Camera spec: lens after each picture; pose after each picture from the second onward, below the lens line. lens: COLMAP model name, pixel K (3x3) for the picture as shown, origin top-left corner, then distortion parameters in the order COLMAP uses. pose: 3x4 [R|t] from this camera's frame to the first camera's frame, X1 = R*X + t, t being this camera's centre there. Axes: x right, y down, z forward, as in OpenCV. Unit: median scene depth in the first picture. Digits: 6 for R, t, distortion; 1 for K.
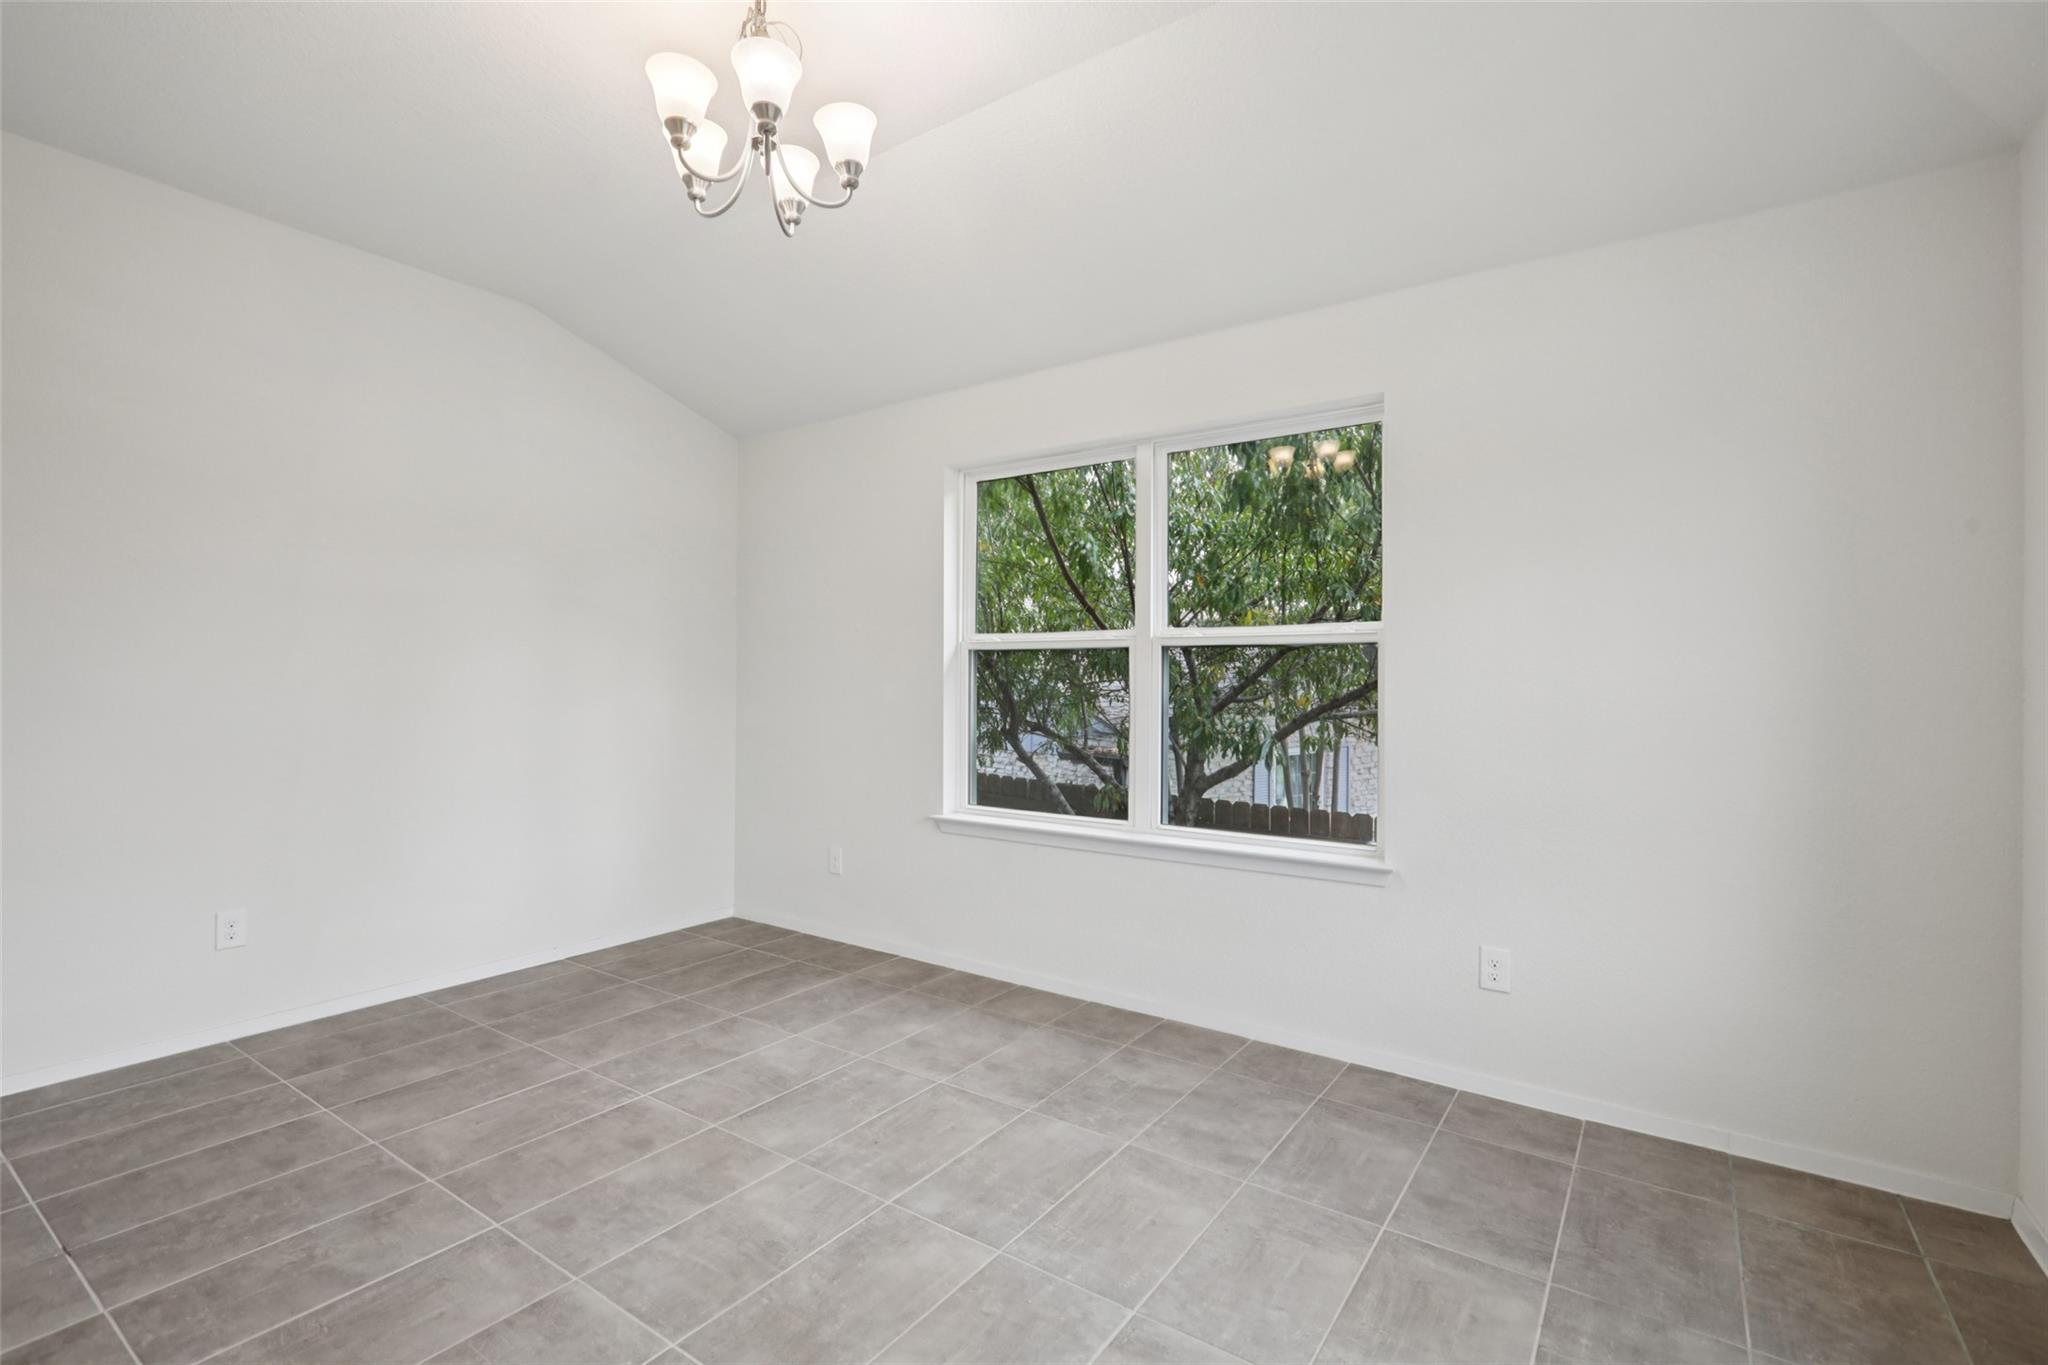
lens RADIAL K [[929.1, 0, 1032.1], [0, 929.1, 687.1], [0, 0, 1]] dist [-0.001767, 0.000877]
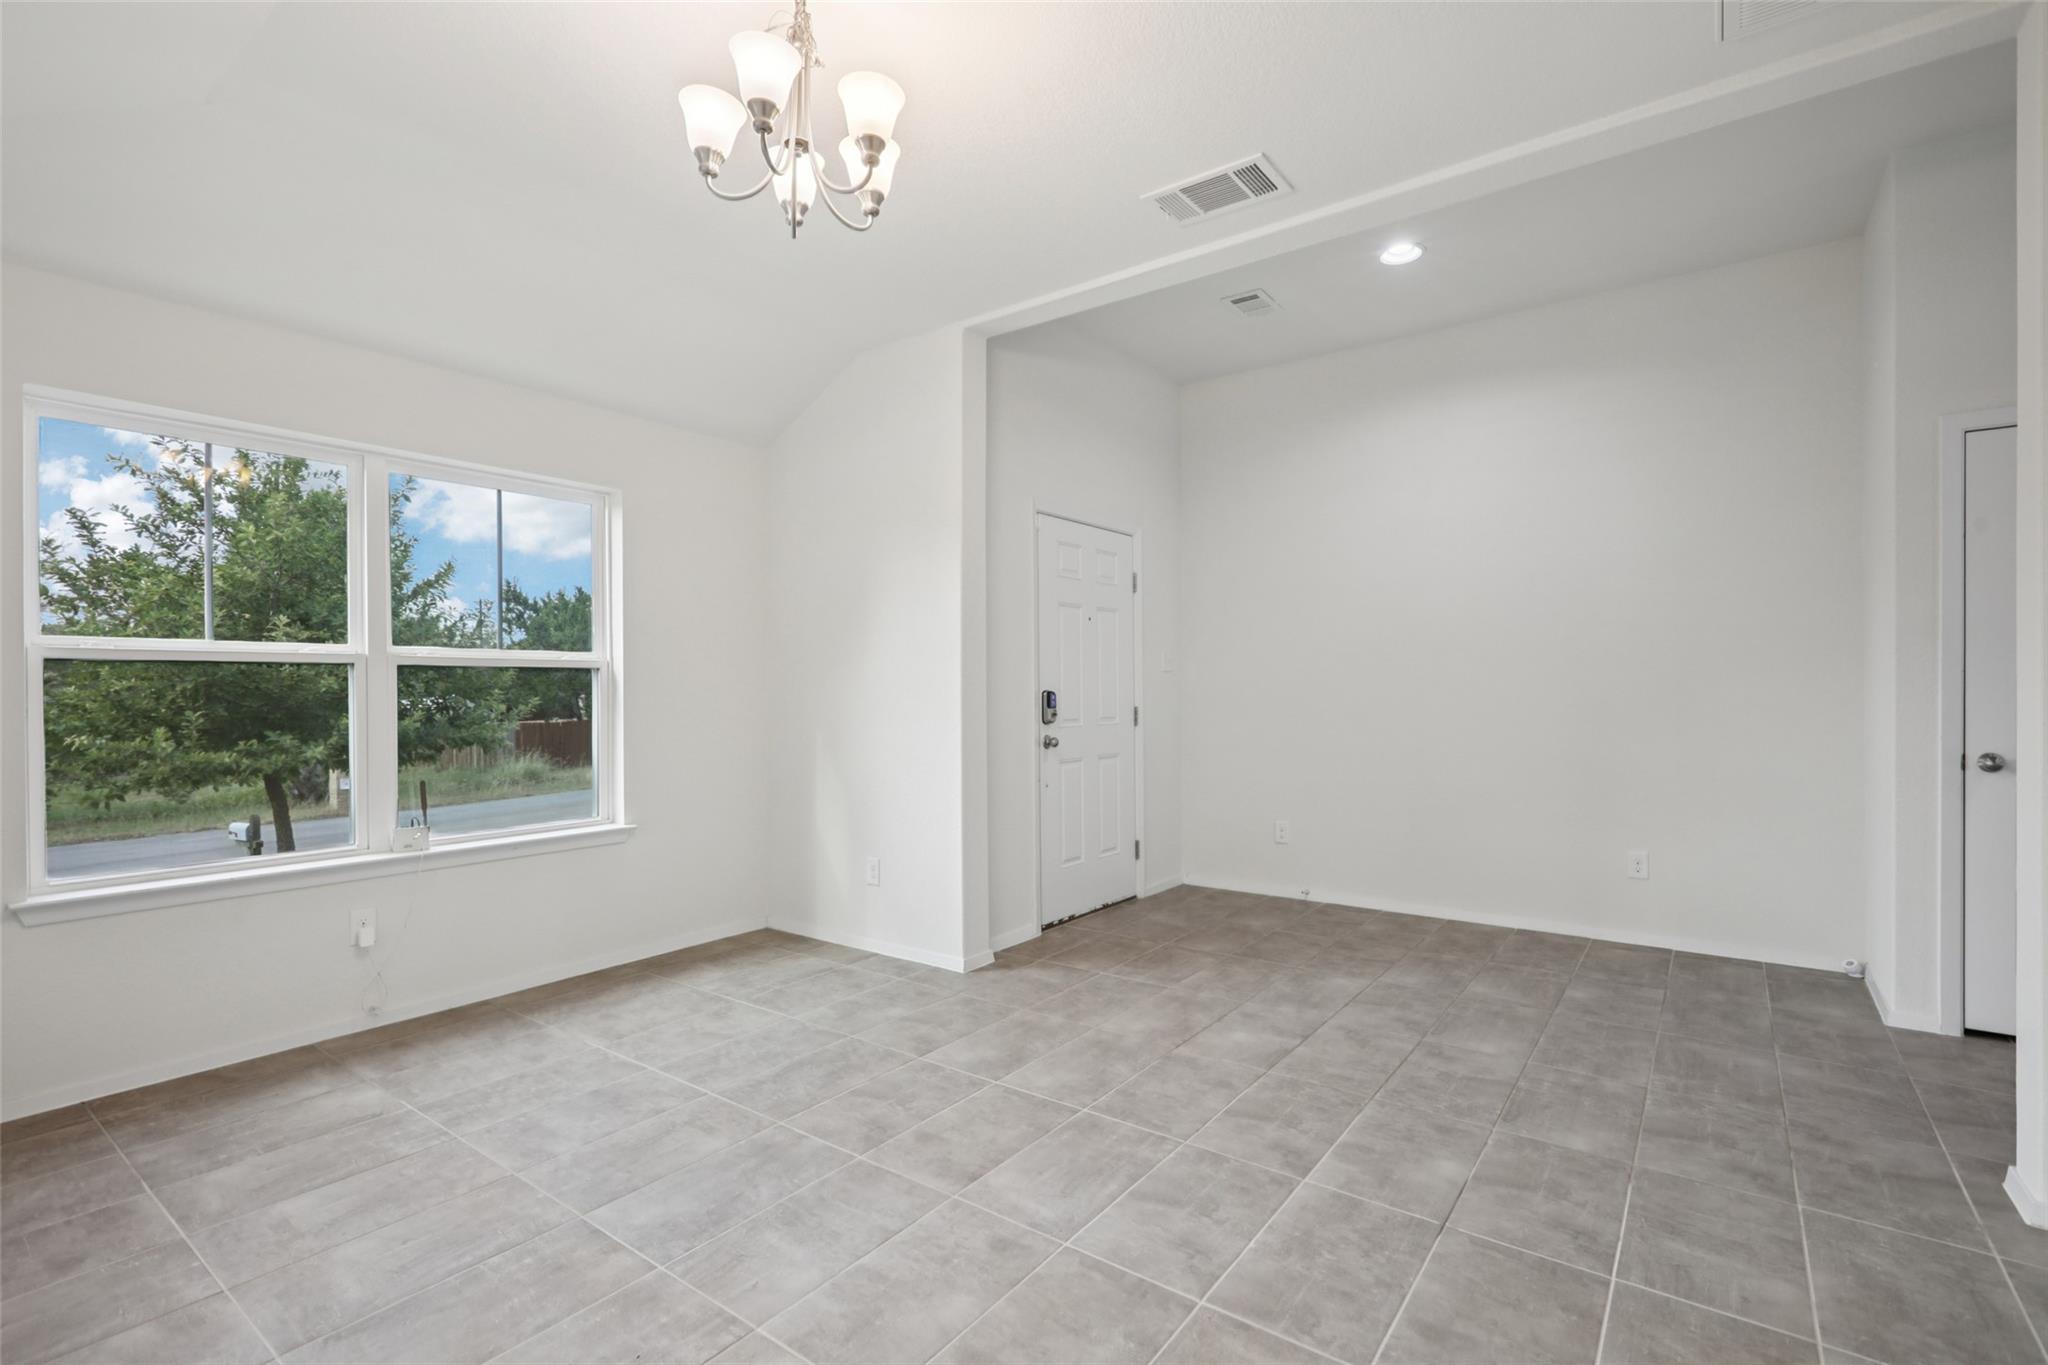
lens RADIAL K [[929.1, 0, 1039.4], [0, 929.1, 680.7], [0, 0, 1]] dist [-0.001767, 0.000877]
pose [[-0.999719, 0.000429, 0.023699, -0.412529], [0.000382, 0.999998, -0.001989, -0.011915], [-0.023699, -0.001980, -0.999717, 1.435404]]
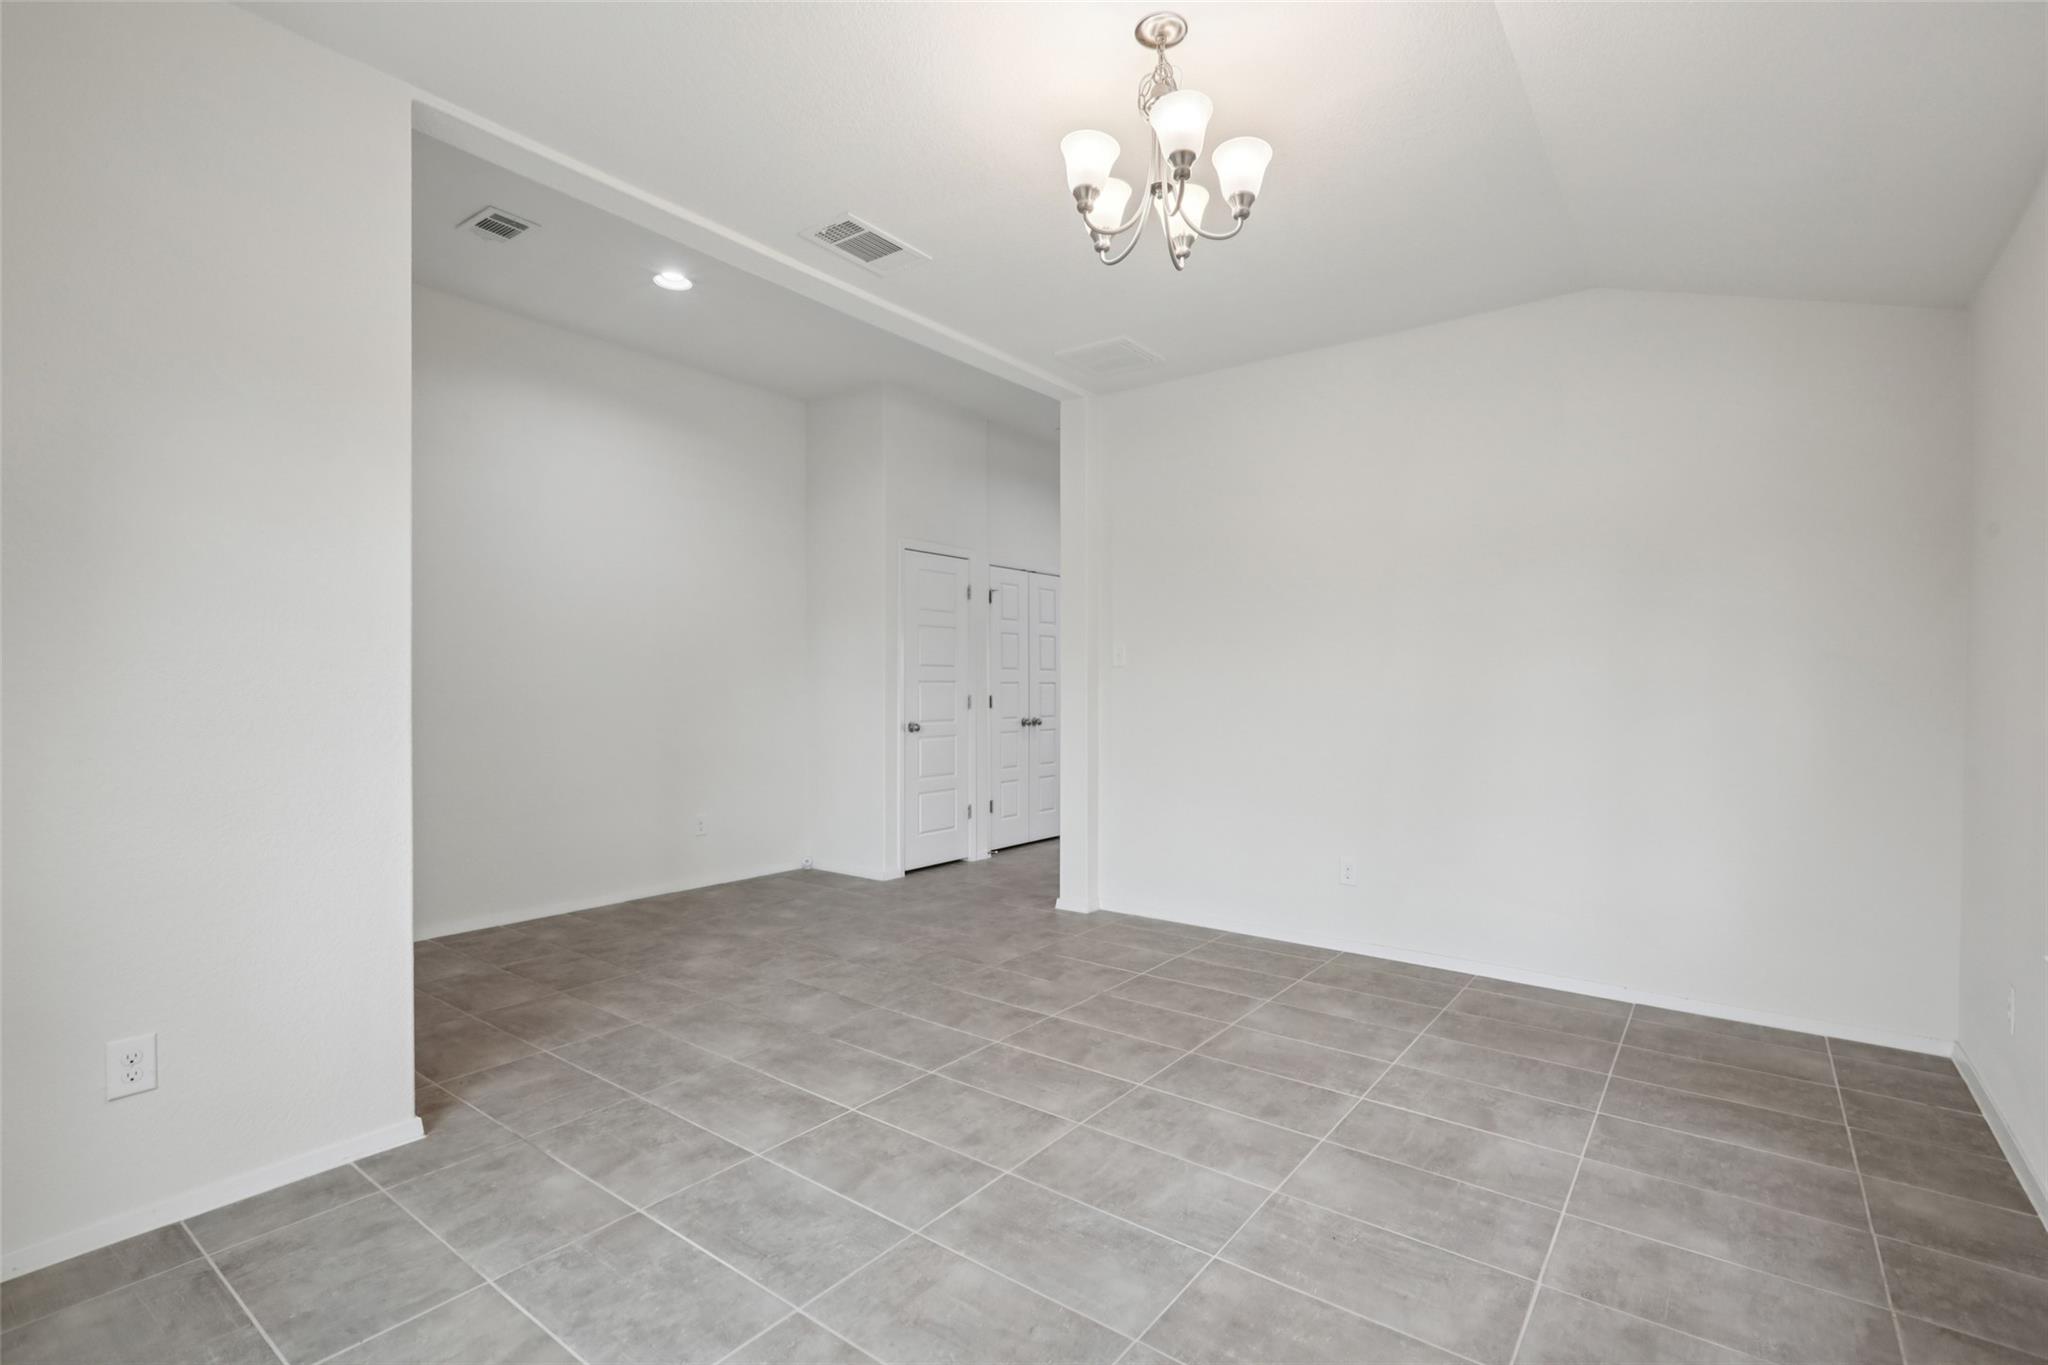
lens RADIAL K [[929.1, 0, 1032.7], [0, 929.1, 685.4], [0, 0, 1]] dist [-0.001767, 0.000877]
pose [[-0.041471, -0.006686, -0.999117, 0.584905], [-0.011613, 0.999913, -0.006209, -0.001144], [0.999072, 0.011345, -0.041545, 0.644003]]
